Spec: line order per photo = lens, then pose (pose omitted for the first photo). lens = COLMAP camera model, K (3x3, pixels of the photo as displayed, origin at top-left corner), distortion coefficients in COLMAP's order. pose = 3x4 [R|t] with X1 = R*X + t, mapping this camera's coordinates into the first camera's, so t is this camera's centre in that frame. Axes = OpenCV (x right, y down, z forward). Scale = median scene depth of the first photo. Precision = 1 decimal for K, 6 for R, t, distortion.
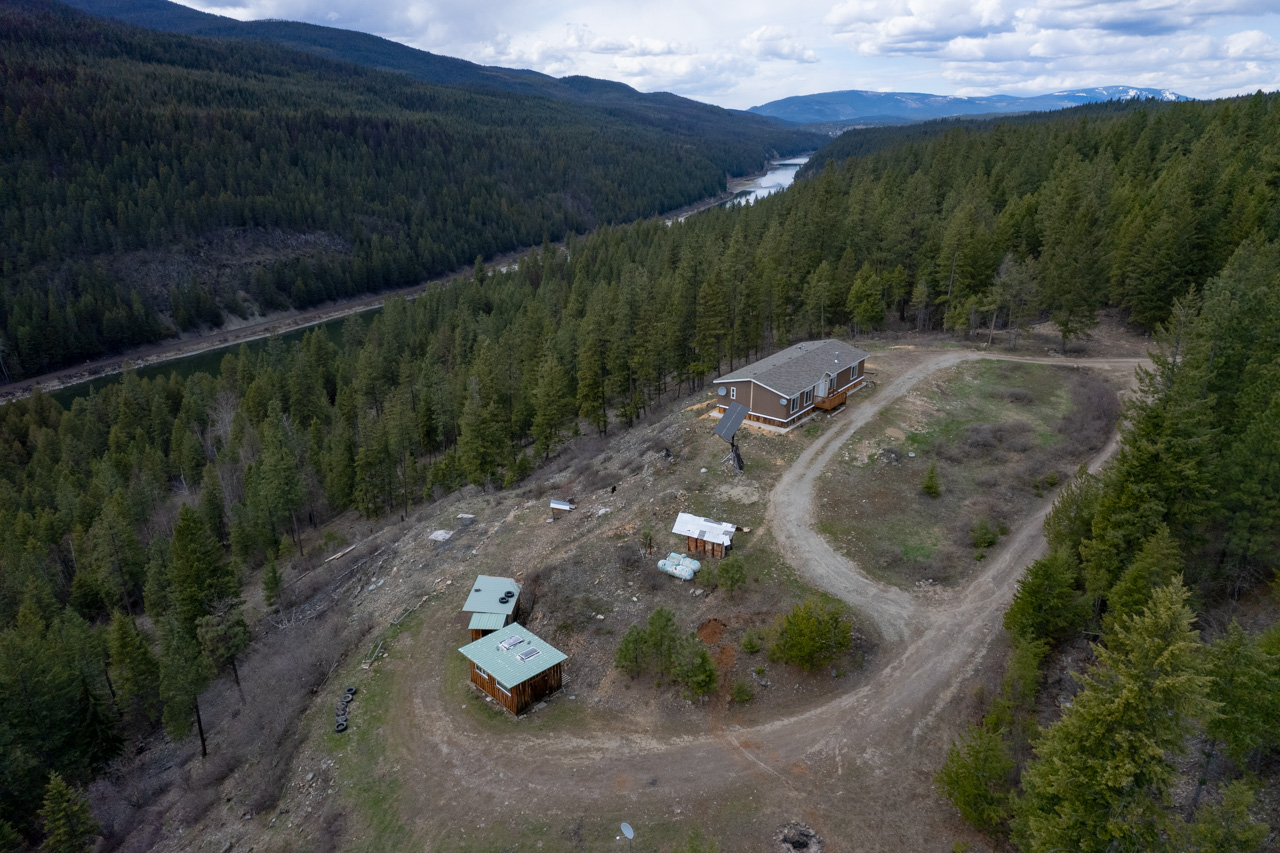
lens RADIAL K [[842.4, 0, 640.0], [0, 842.4, 426.5], [0, 0, 1]] dist [-0.111178, 0.102075]
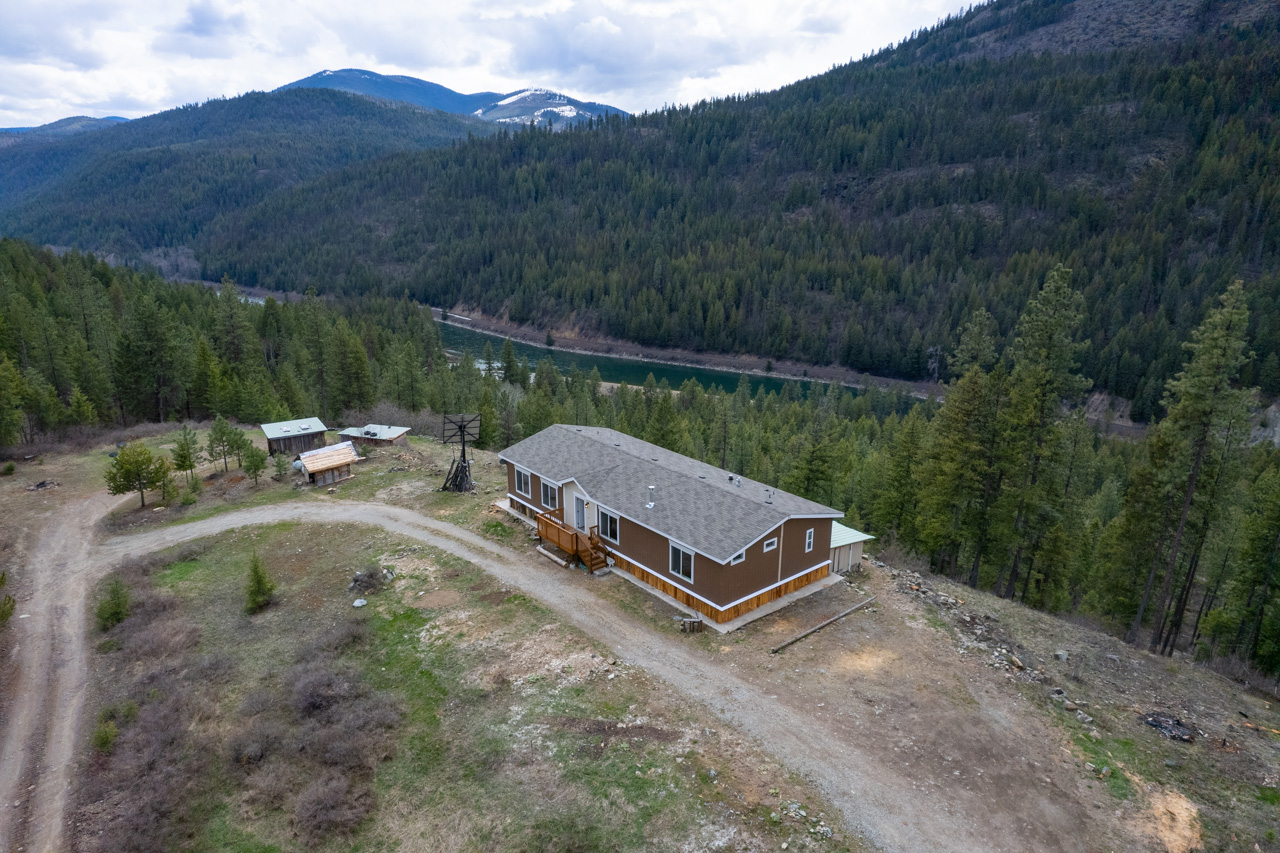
lens RADIAL K [[842.4, 0, 640.0], [0, 842.4, 426.5], [0, 0, 1]] dist [-0.111178, 0.102075]
pose [[-0.225143, 0.288431, -0.930655, 0.768099], [-0.326013, 0.877820, 0.350925, -0.325464], [0.918165, 0.382413, -0.103603, 1.189462]]
